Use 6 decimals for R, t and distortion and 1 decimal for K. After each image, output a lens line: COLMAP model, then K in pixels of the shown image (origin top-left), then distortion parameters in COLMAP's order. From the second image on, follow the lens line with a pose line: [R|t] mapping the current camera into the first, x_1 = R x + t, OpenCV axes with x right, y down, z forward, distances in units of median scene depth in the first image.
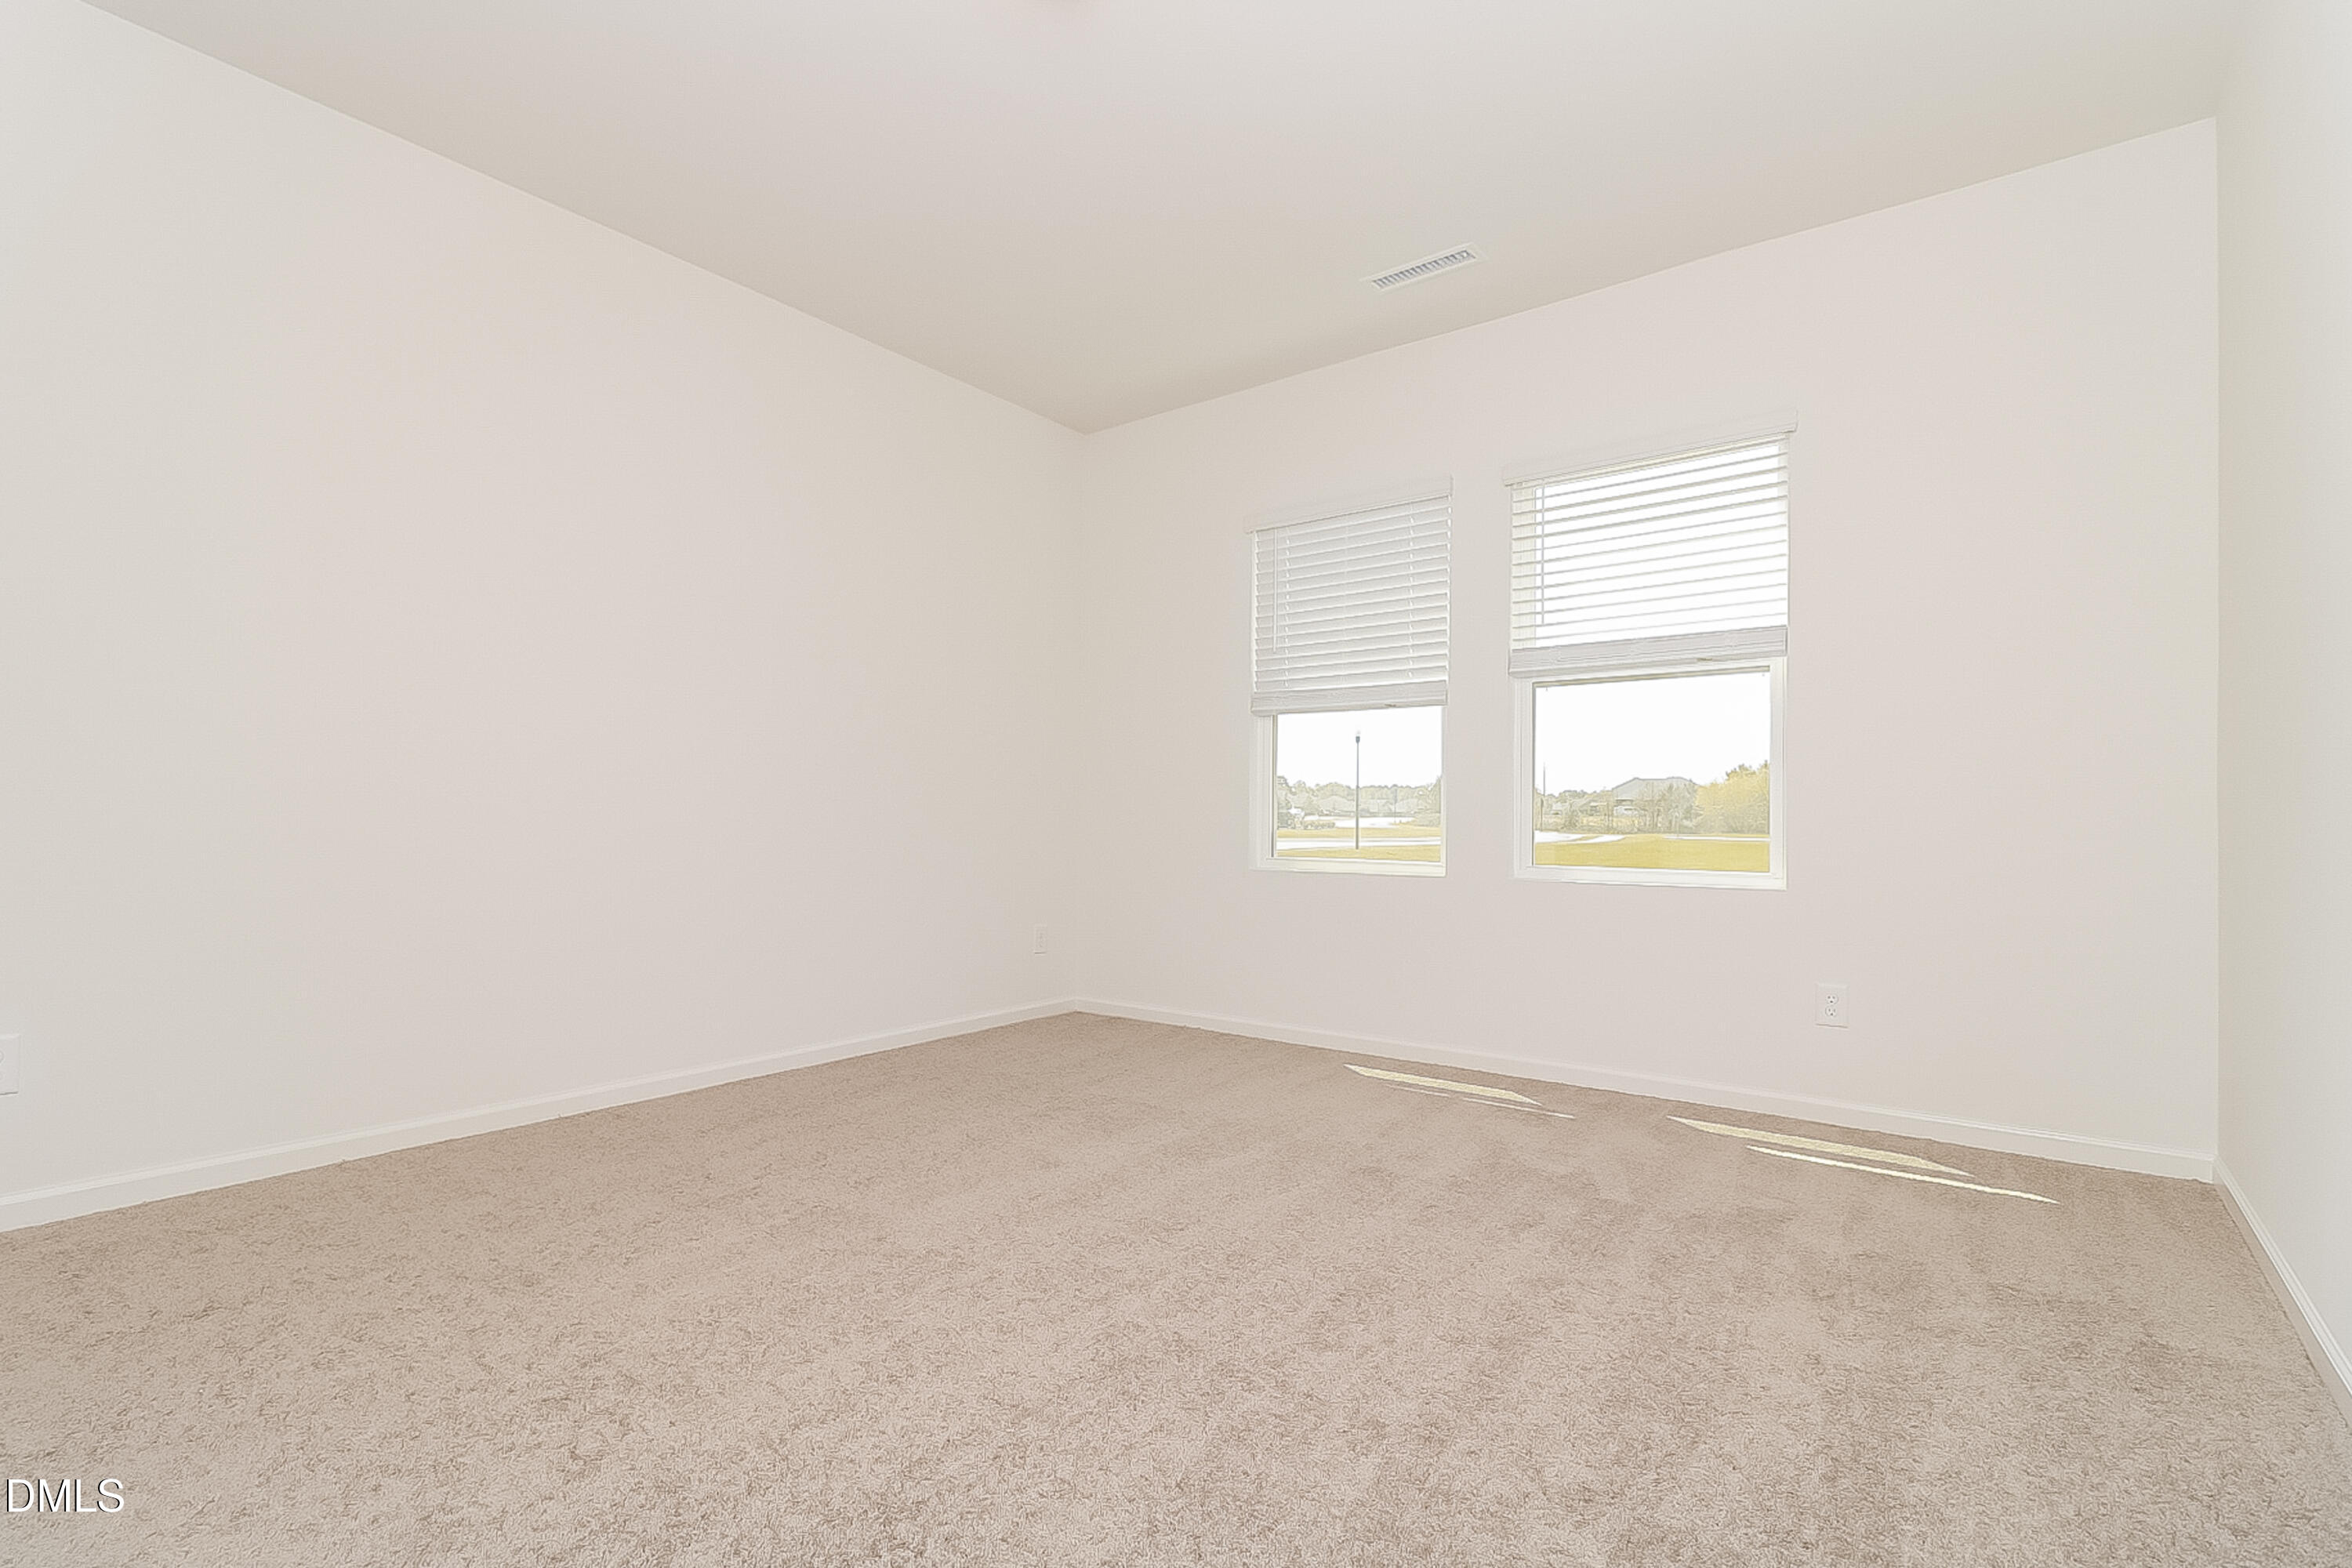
lens RADIAL K [[1092.6, 0, 1164.6], [0, 1092.6, 820.8], [0, 0, 1]] dist [0.012530, -0.000620]
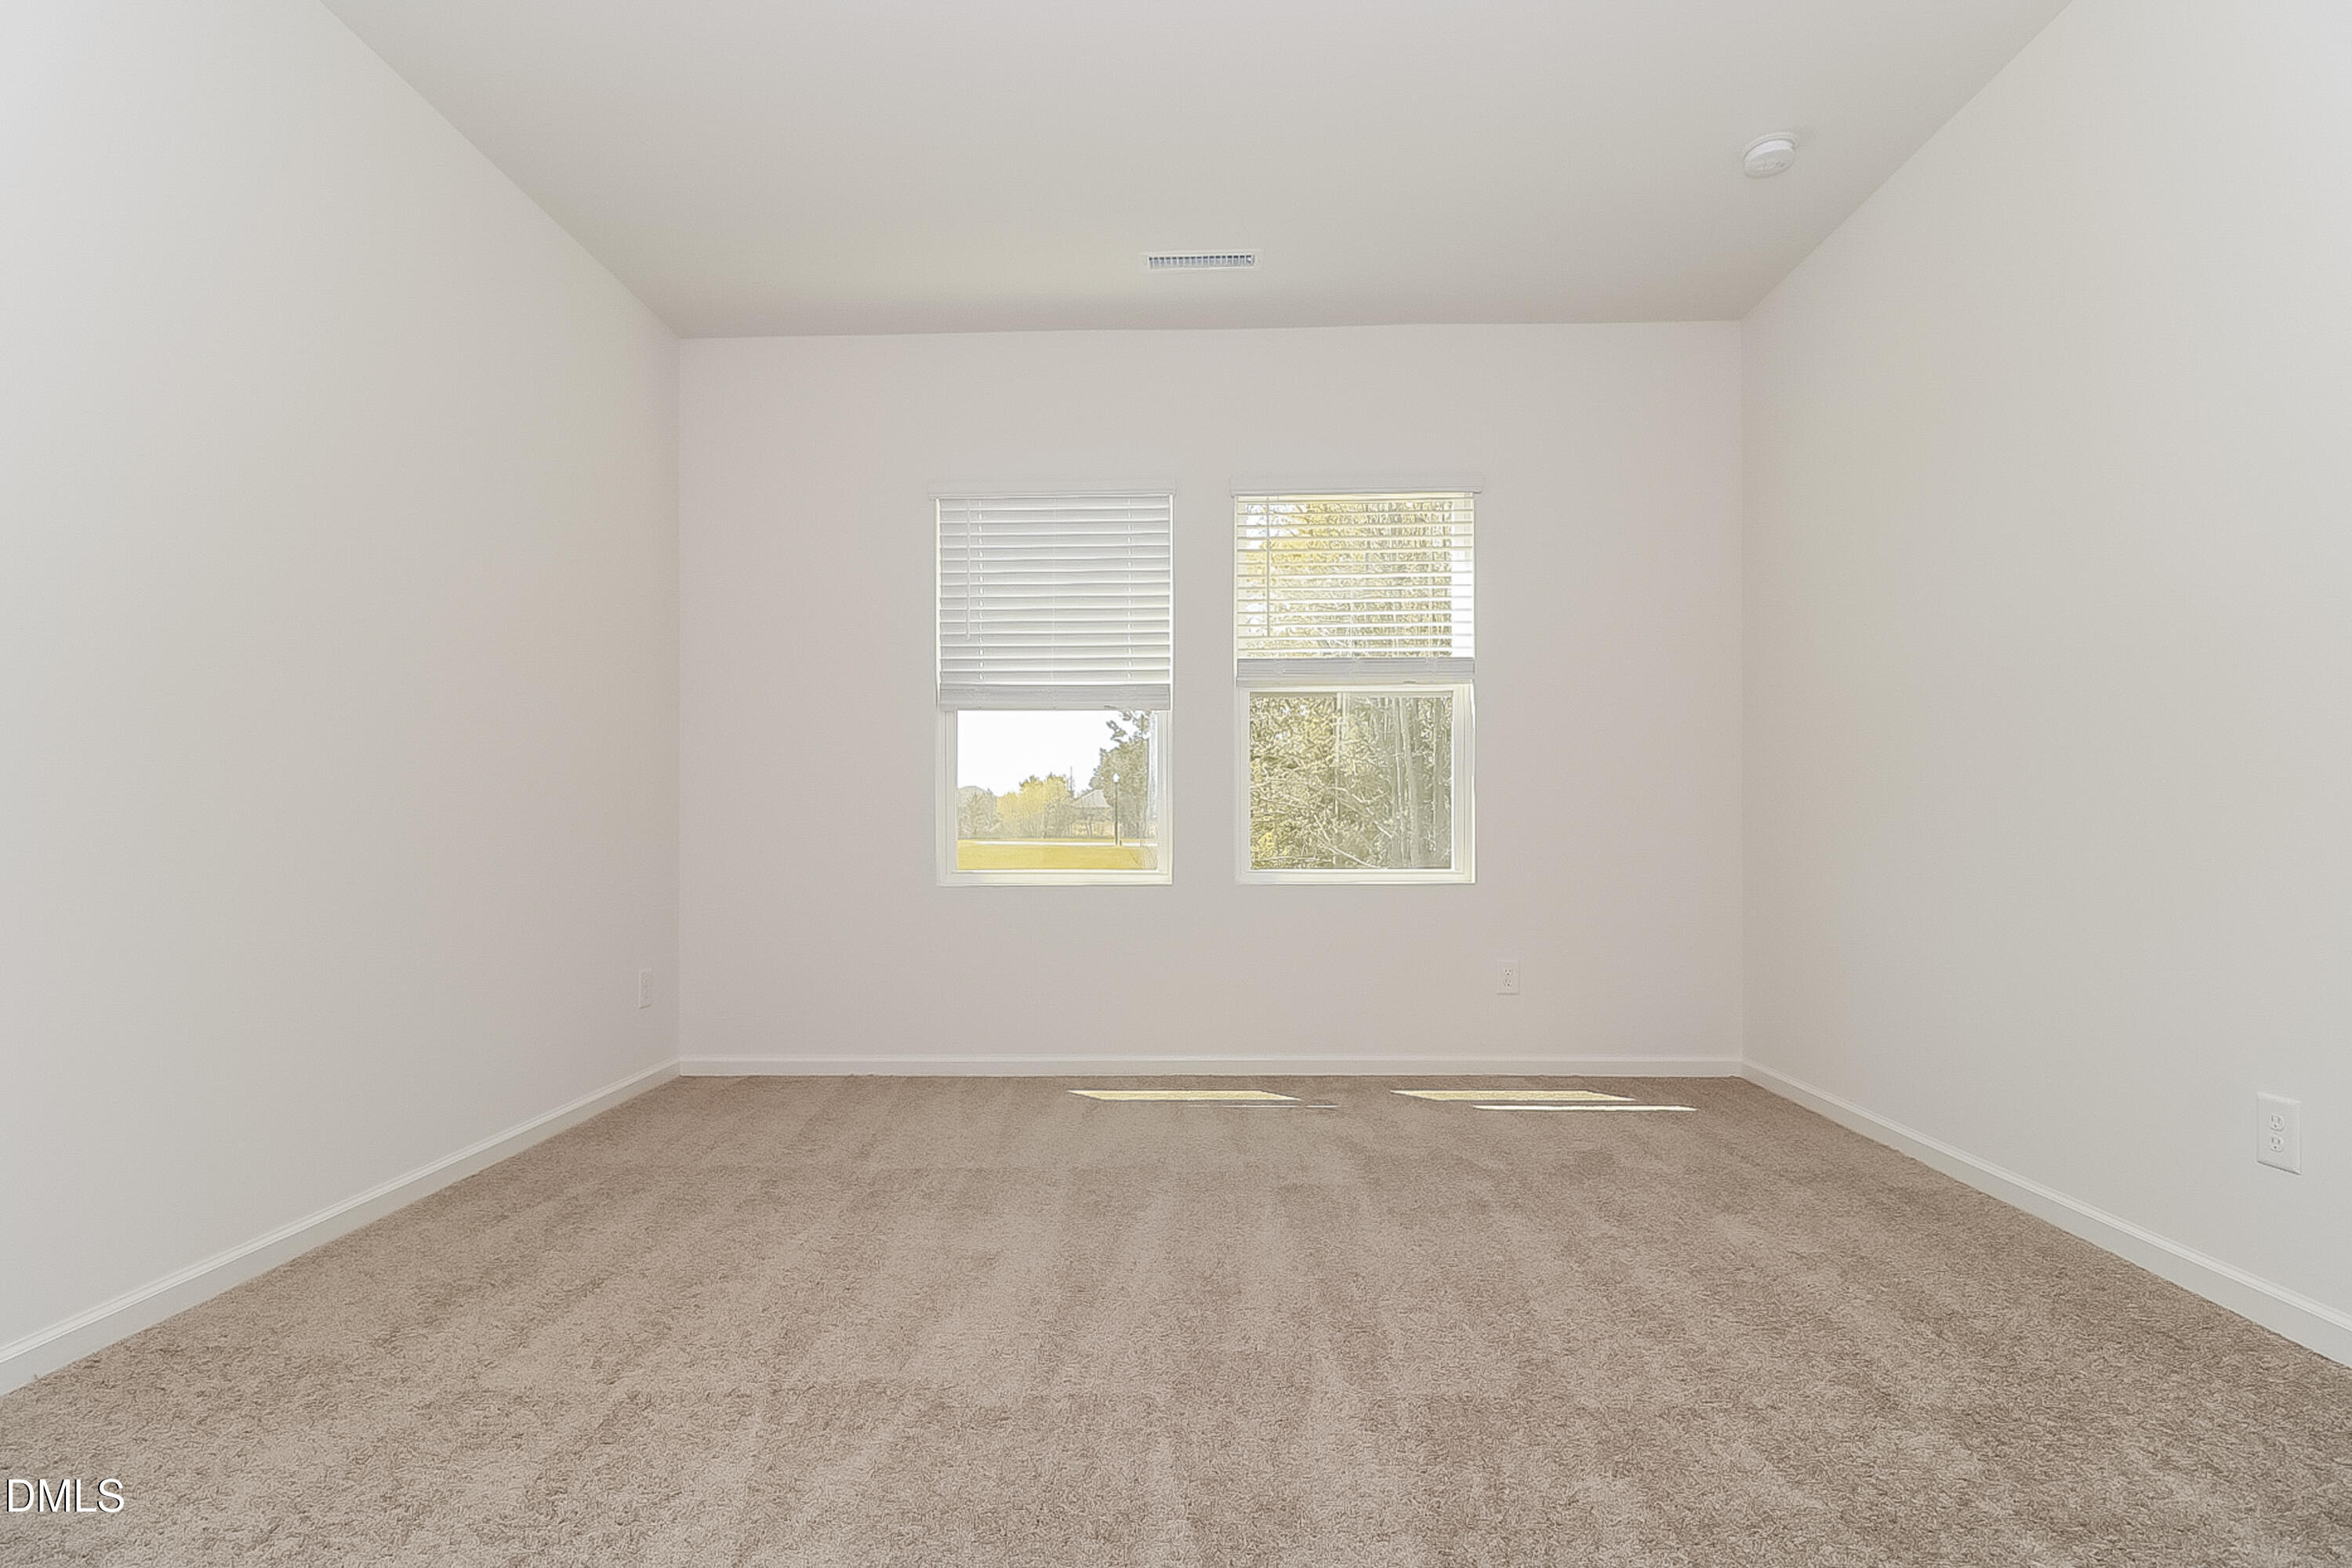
lens RADIAL K [[1116.7, 0, 1181.4], [0, 1116.7, 844.1], [0, 0, 1]] dist [-0.000355, -0.013689]
pose [[0.810263, -0.018197, 0.585785, -0.317078], [0.010459, 0.999808, 0.016592, -0.001649], [-0.585974, -0.007317, 0.810297, 0.175424]]
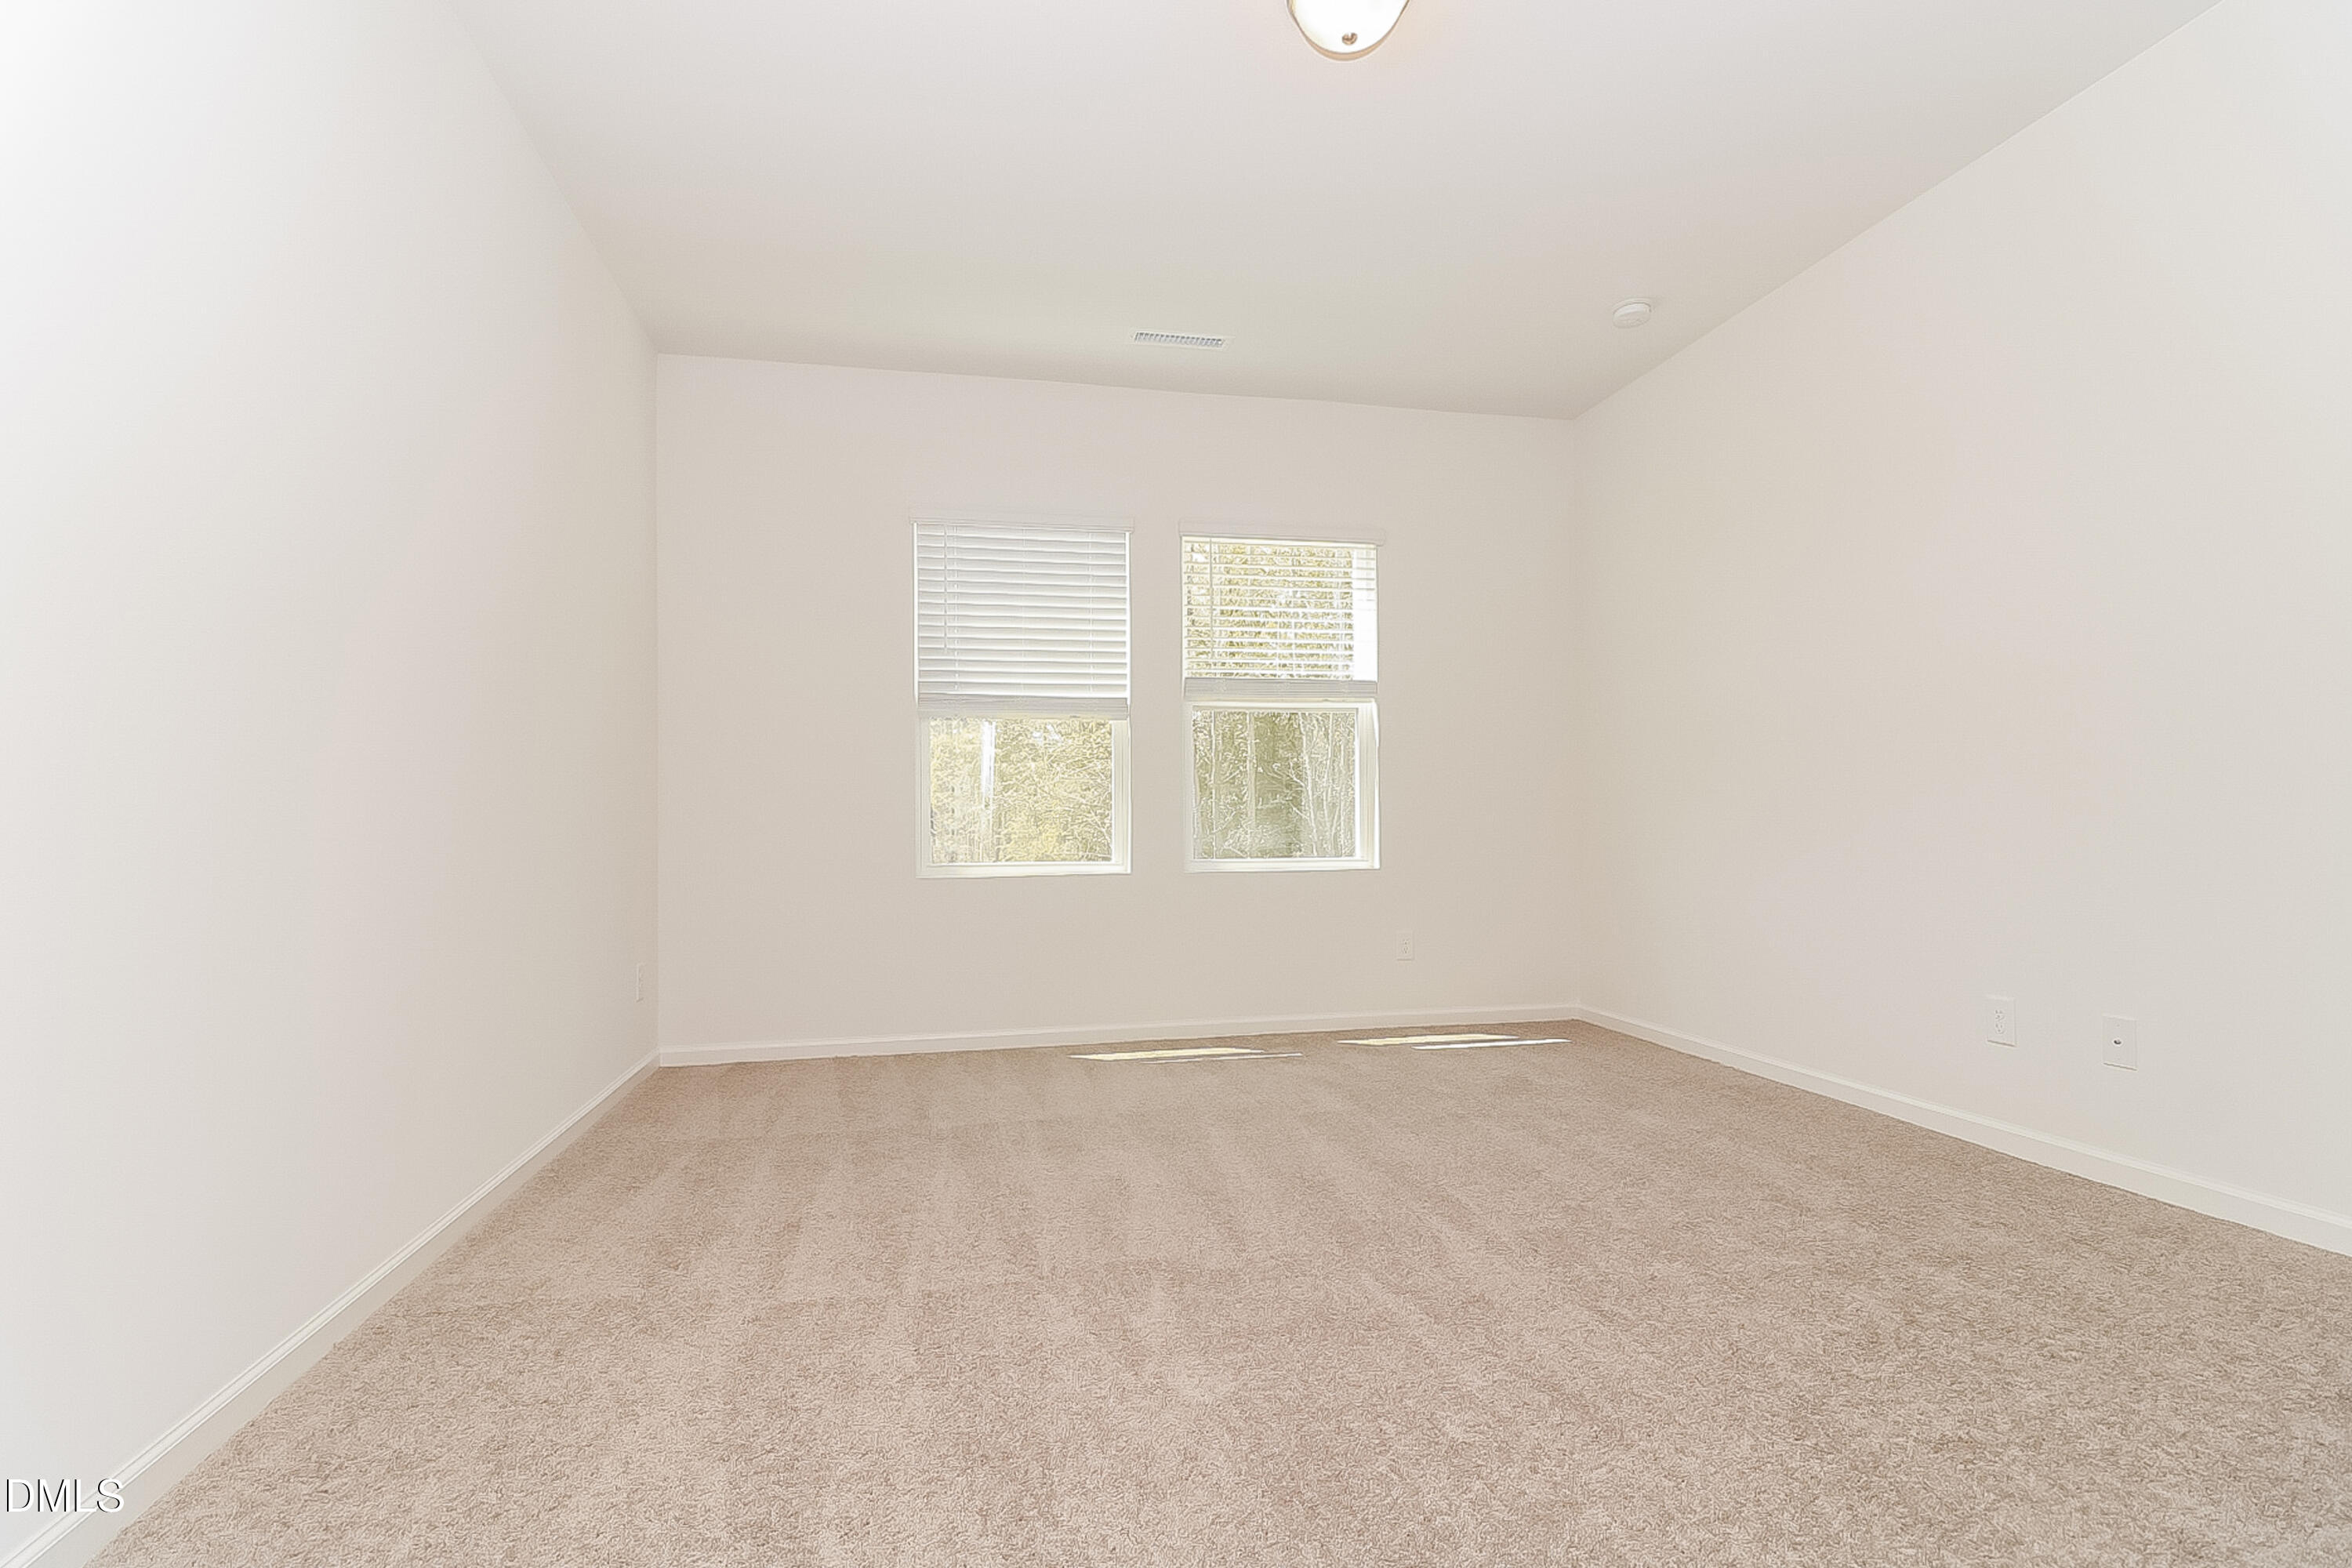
lens RADIAL K [[1099.8, 0, 1180.3], [0, 1099.8, 829.6], [0, 0, 1]] dist [-0.002708, -0.000240]
pose [[0.652509, -0.017350, 0.757583, -0.548930], [0.015507, 0.999834, 0.009542, -0.003367], [-0.757623, 0.005521, 0.652670, 0.219785]]
